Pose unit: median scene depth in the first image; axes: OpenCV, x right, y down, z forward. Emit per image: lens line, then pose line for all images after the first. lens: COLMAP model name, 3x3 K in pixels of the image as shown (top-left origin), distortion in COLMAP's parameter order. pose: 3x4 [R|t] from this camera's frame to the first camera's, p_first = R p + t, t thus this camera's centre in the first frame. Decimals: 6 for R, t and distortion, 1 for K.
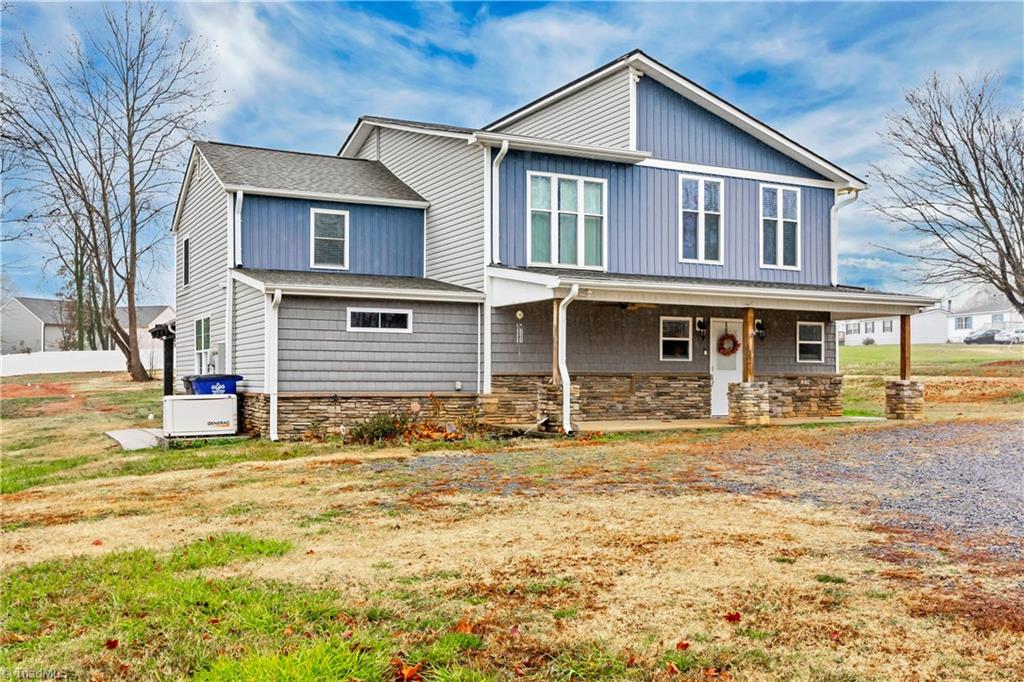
lens RADIAL K [[989.2, 0, 510.4], [0, 989.2, 342.5], [0, 0, 1]] dist [-0.007178, 0.000000]
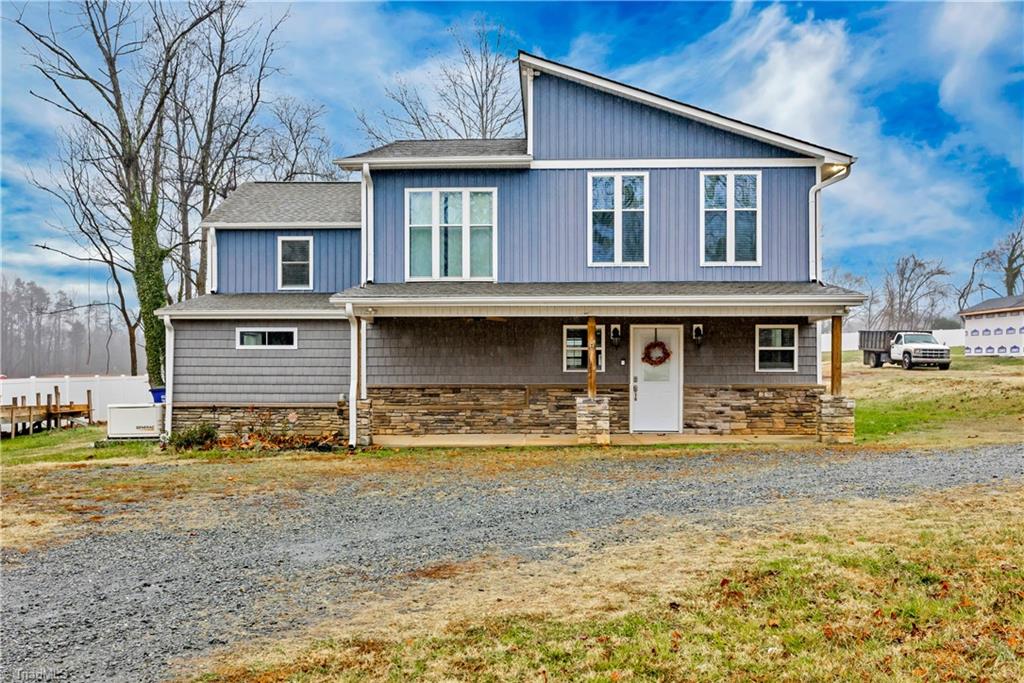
lens RADIAL K [[989.2, 0, 515.8], [0, 989.2, 348.0], [0, 0, 1]] dist [-0.007178, 0.000000]
pose [[0.871469, -0.012371, -0.490294, 0.581409], [0.019982, 0.999747, 0.010293, -0.015487], [0.490043, -0.018767, 0.871496, 0.149523]]
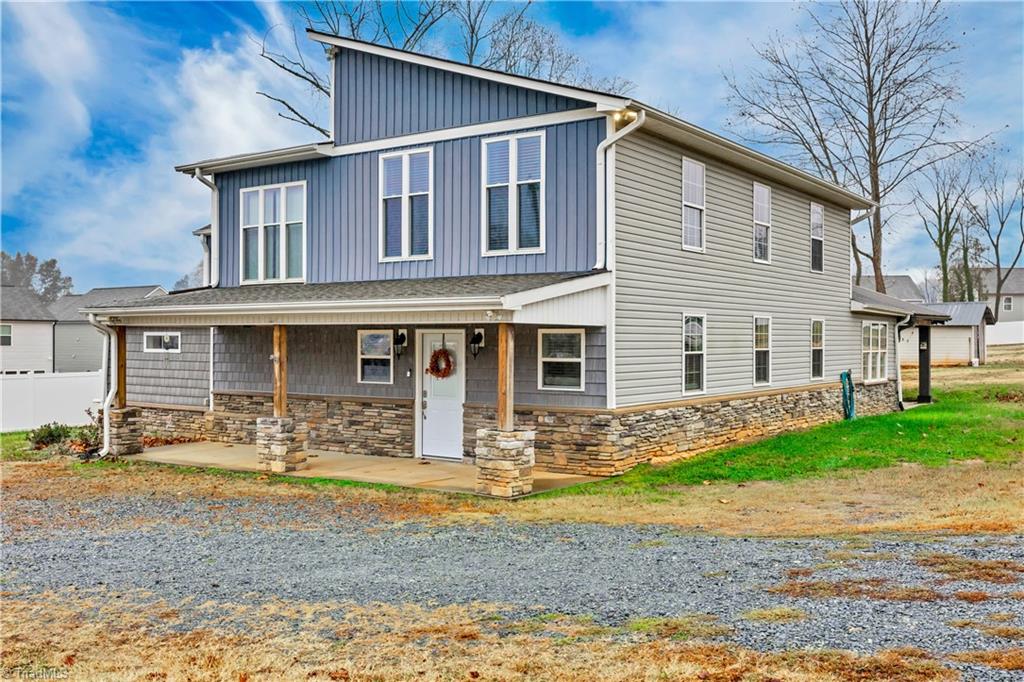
lens RADIAL K [[989.2, 0, 509.7], [0, 989.2, 309.1], [0, 0, 1]] dist [-0.007178, 0.000000]
pose [[0.462249, -0.027507, -0.886324, 0.962425], [0.031139, 0.999406, -0.014777, -0.028005], [0.886203, -0.020769, 0.462831, 0.730876]]
